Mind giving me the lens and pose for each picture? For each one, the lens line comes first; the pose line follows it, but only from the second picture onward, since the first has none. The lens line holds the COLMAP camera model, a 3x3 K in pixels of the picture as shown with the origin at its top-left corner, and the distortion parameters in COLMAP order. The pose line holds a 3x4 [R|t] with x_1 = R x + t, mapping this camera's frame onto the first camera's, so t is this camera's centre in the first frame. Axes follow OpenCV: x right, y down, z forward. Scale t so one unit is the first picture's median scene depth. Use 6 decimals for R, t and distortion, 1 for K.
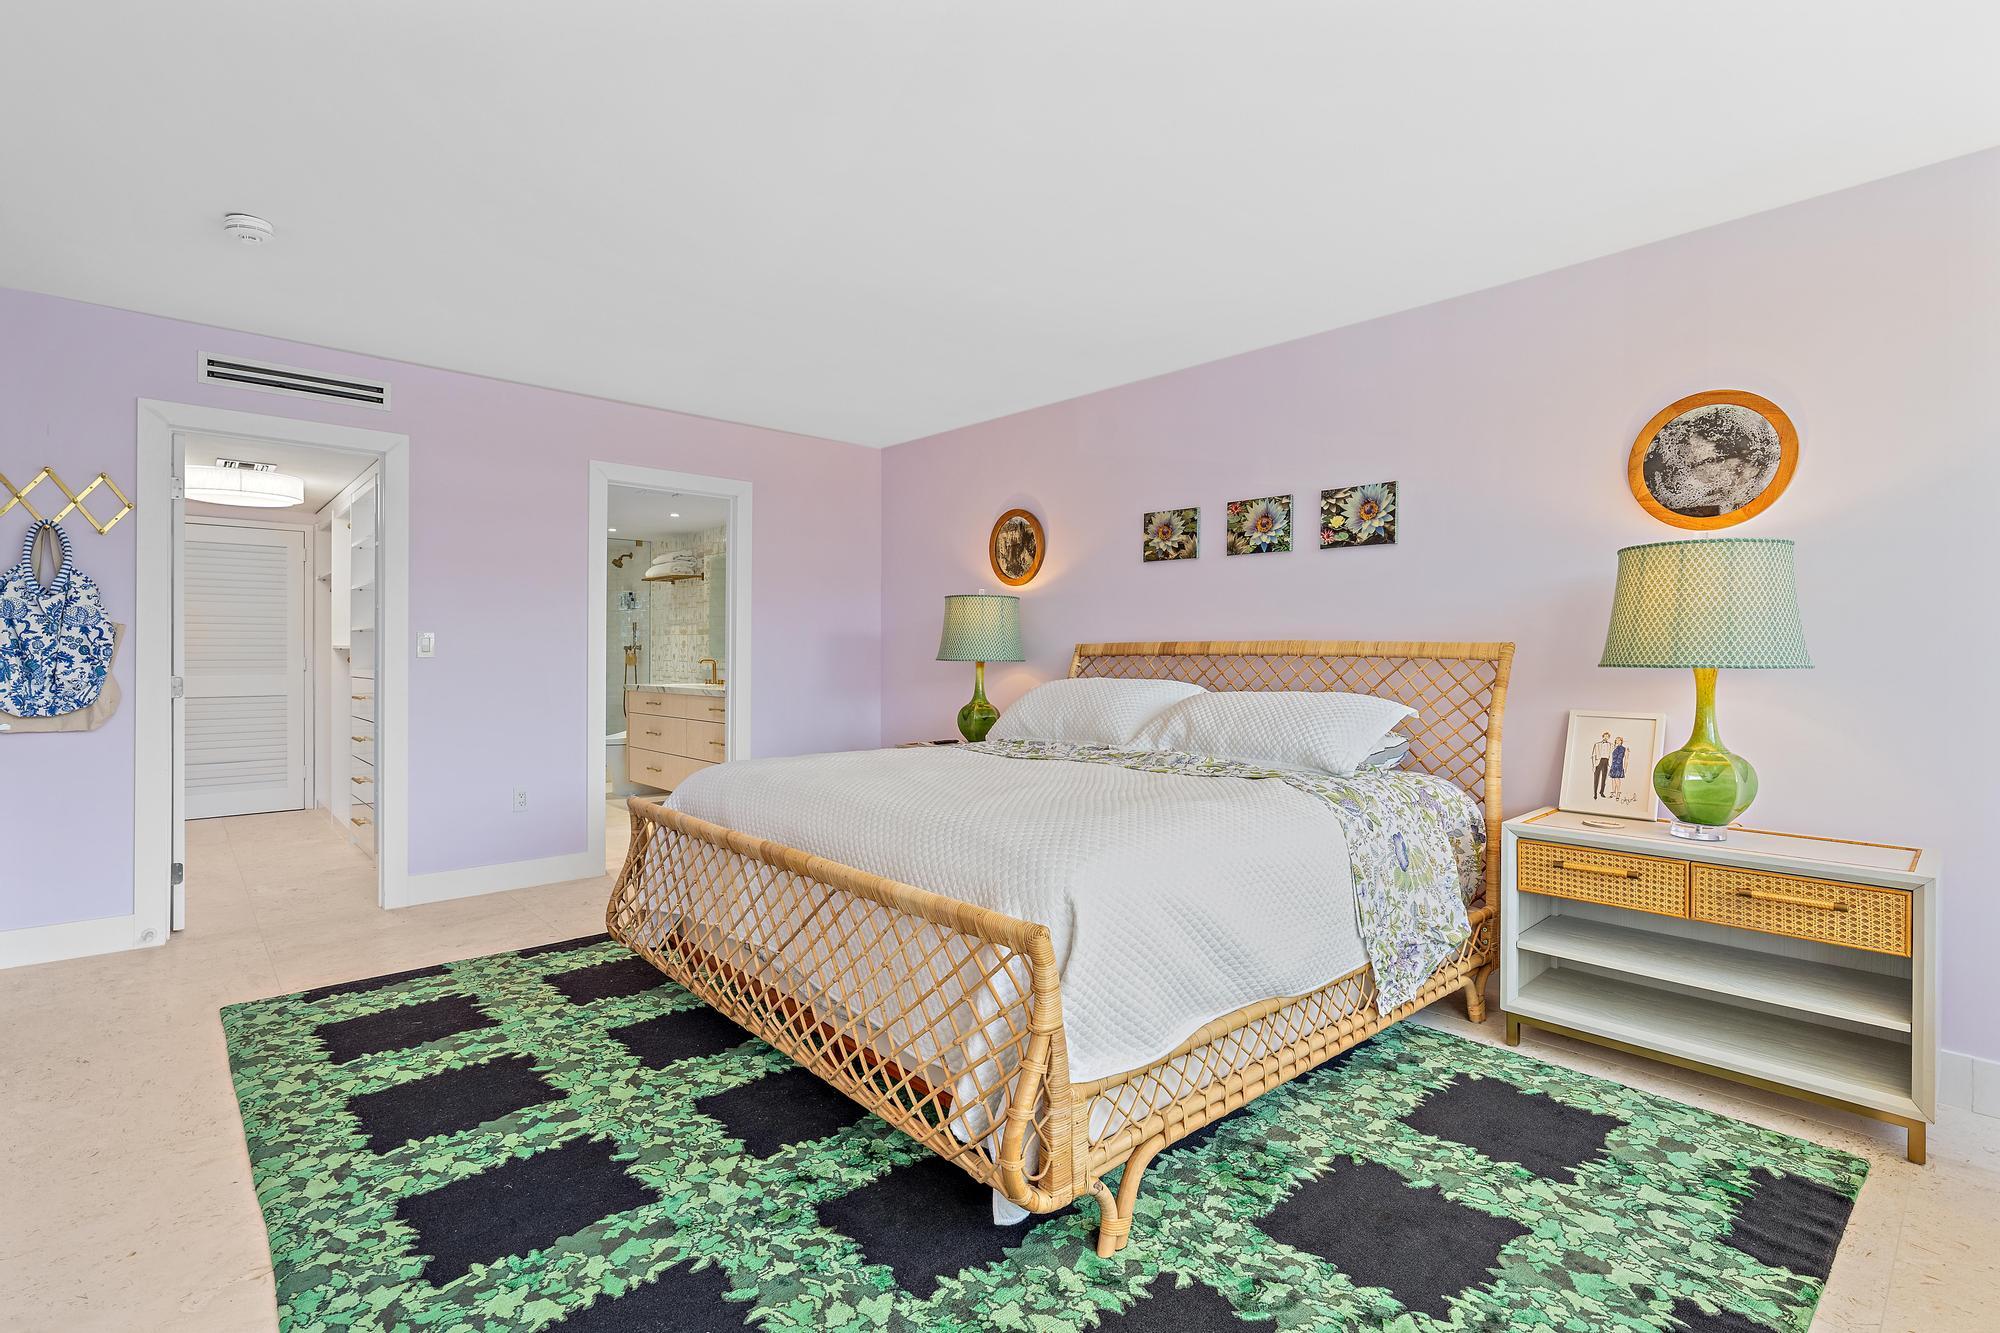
lens RADIAL K [[941.8, 0, 1002.7], [0, 941.8, 658.1], [0, 0, 1]] dist [0.000955, 0.000200]
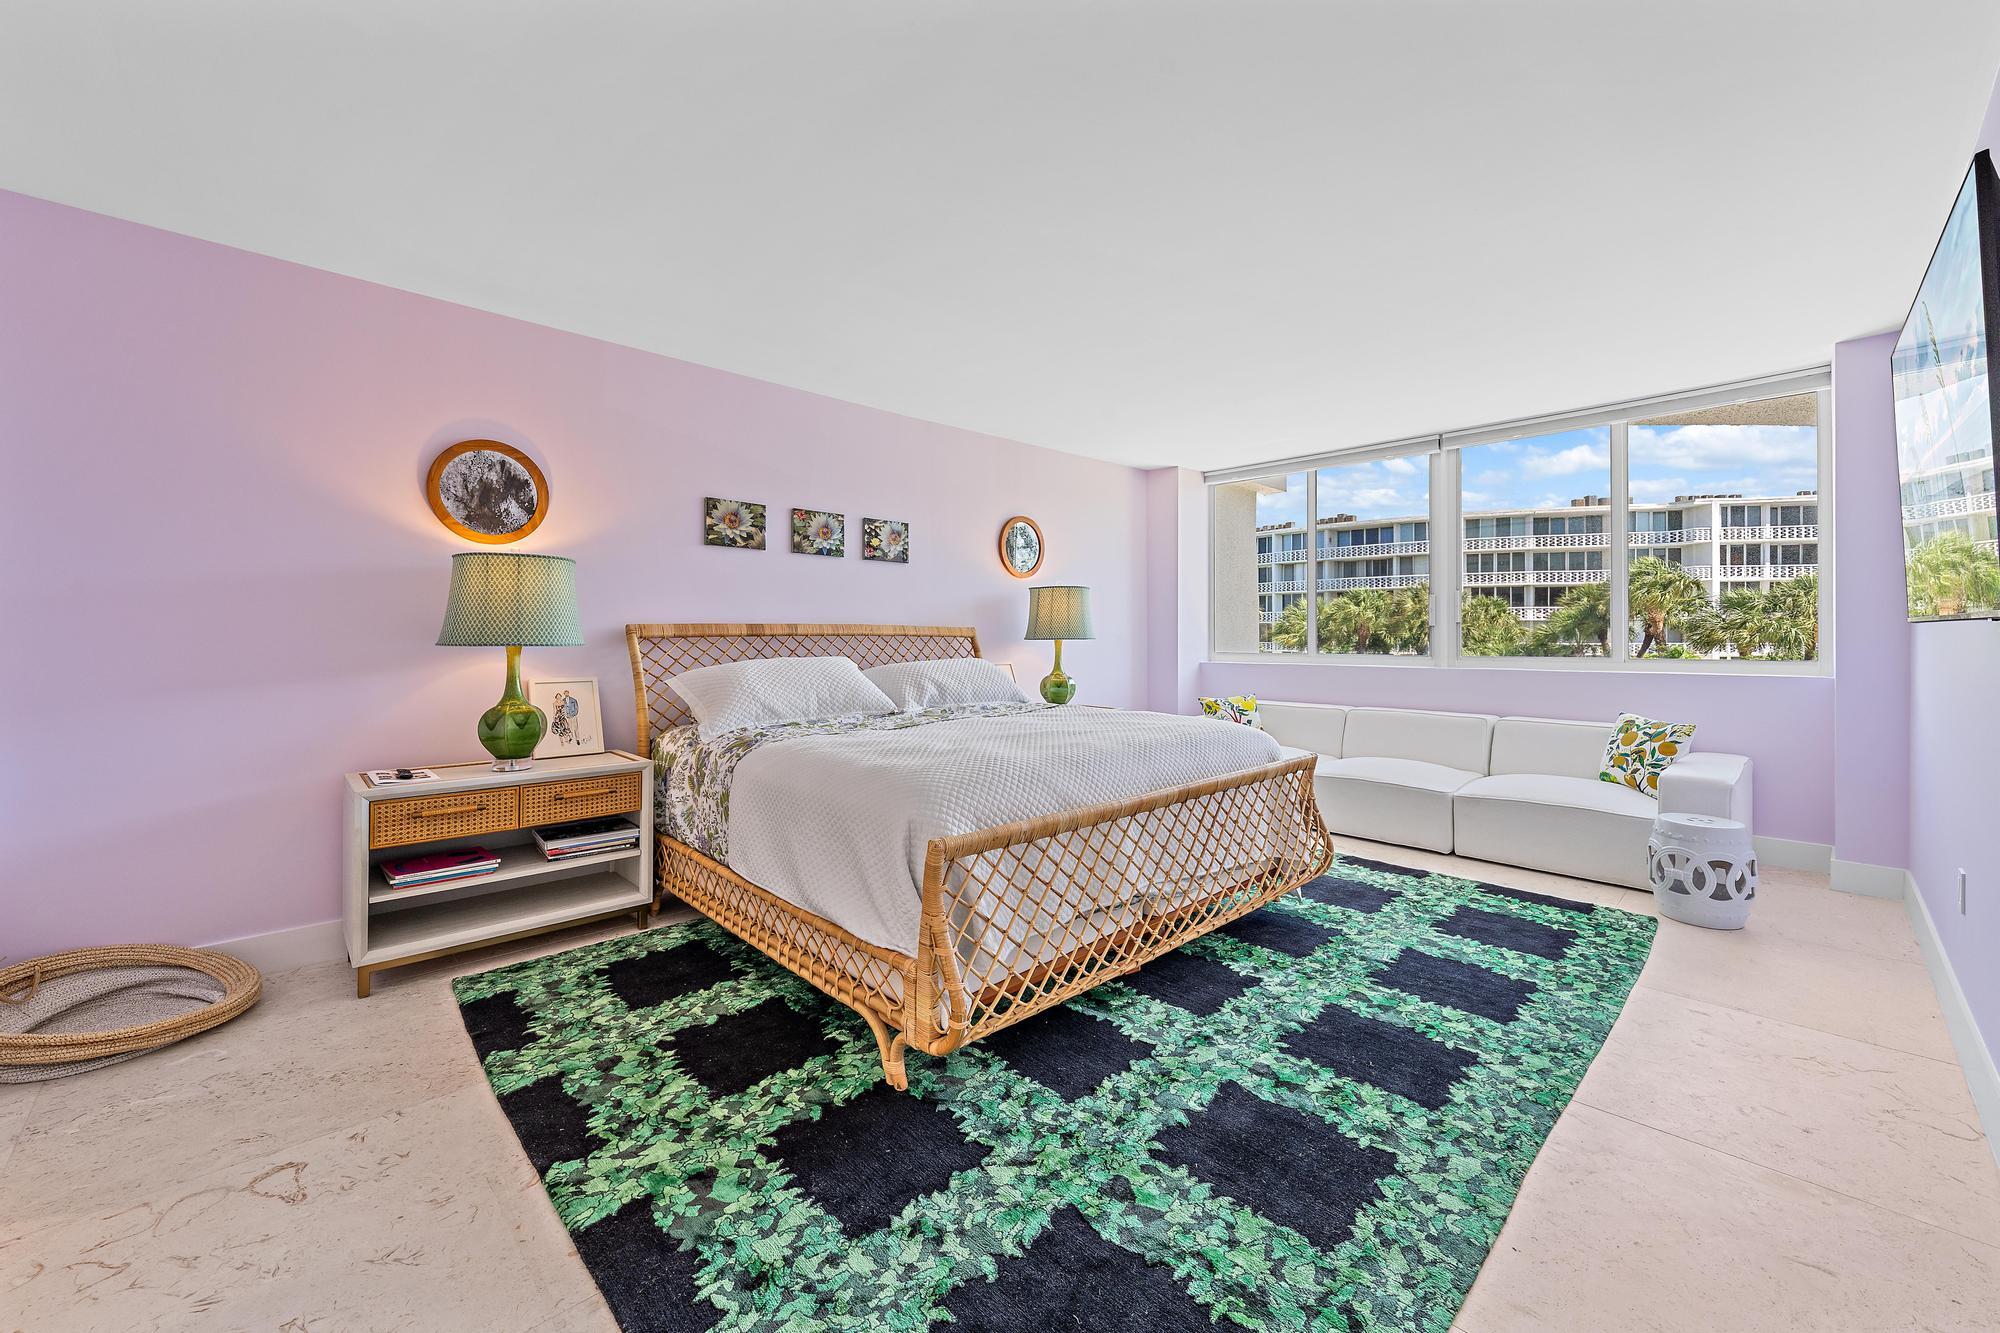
lens RADIAL K [[779.1, 0, 1003.2], [0, 779.1, 659.1], [0, 0, 1]] dist [-0.000299, 0.000046]
pose [[-0.034801, -0.041576, 0.998529, -0.806934], [-0.000123, 0.999134, 0.041596, -0.015111], [-0.999394, 0.001324, -0.034776, 0.806532]]
